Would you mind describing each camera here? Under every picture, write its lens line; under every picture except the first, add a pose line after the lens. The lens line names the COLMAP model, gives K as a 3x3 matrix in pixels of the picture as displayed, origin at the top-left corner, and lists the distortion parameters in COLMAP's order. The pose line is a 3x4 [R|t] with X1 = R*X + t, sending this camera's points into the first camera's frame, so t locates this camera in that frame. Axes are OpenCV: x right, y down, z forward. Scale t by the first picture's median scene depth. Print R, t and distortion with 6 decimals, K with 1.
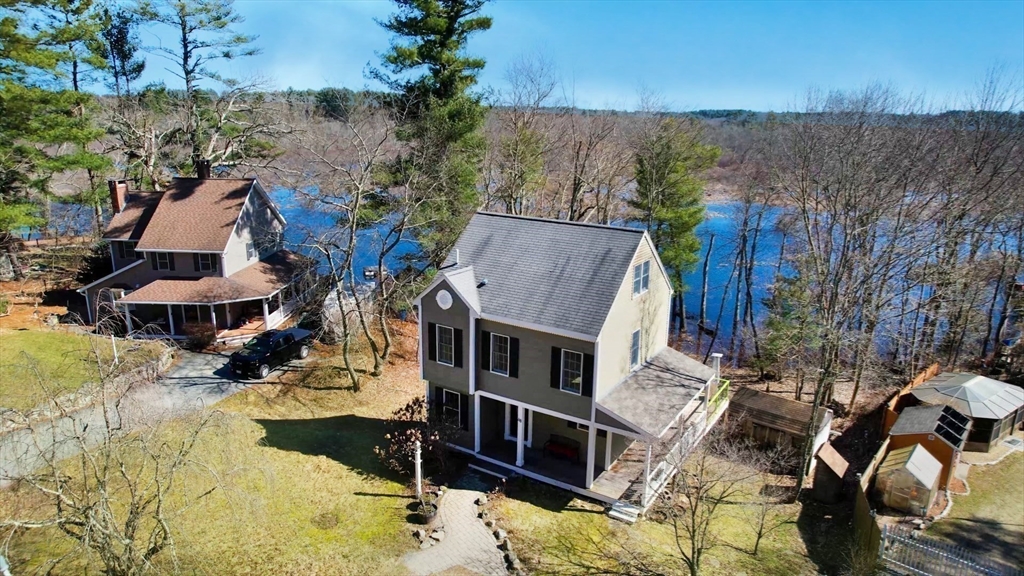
lens RADIAL K [[666.8, 0, 514.1], [0, 666.8, 284.5], [0, 0, 1]] dist [-0.022675, 0.000659]
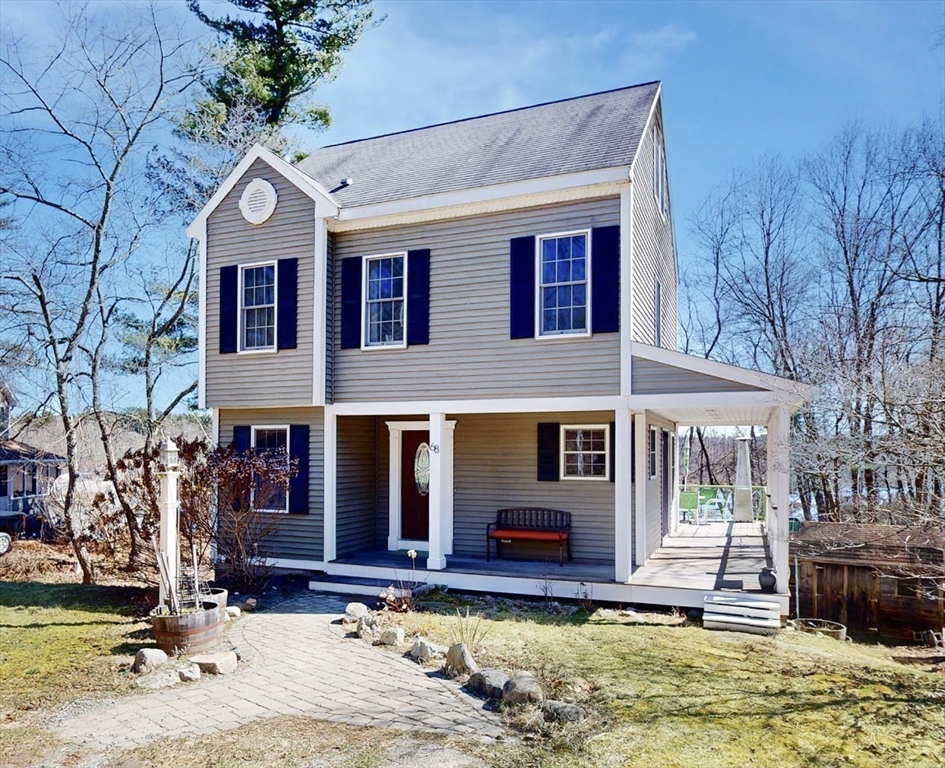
lens RADIAL K [[761.9, 0, 471.0], [0, 761.9, 375.3], [0, 0, 1]] dist [0.001353, 0.003395]
pose [[0.986801, -0.008866, 0.161697, -0.045612], [0.052233, 0.962560, -0.265989, 0.281884], [-0.153285, 0.270924, 0.950318, 0.510850]]
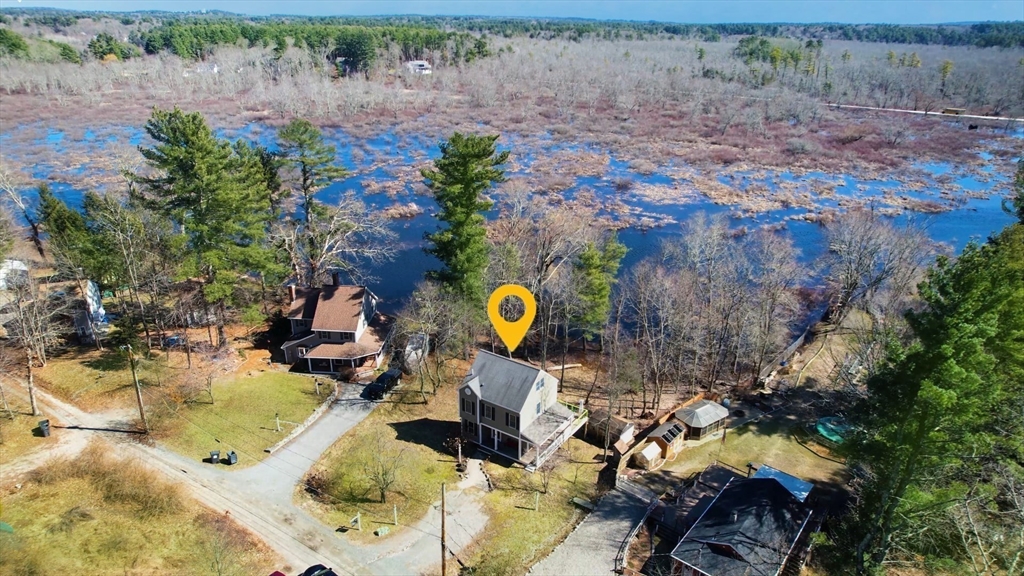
lens RADIAL K [[666.8, 0, 512.0], [0, 666.8, 290.3], [0, 0, 1]] dist [-0.022675, 0.000659]
pose [[0.999597, 0.001812, -0.028341, 0.149875], [0.001997, 0.991005, 0.133809, -0.742840], [0.028329, -0.133812, 0.990602, -1.618295]]
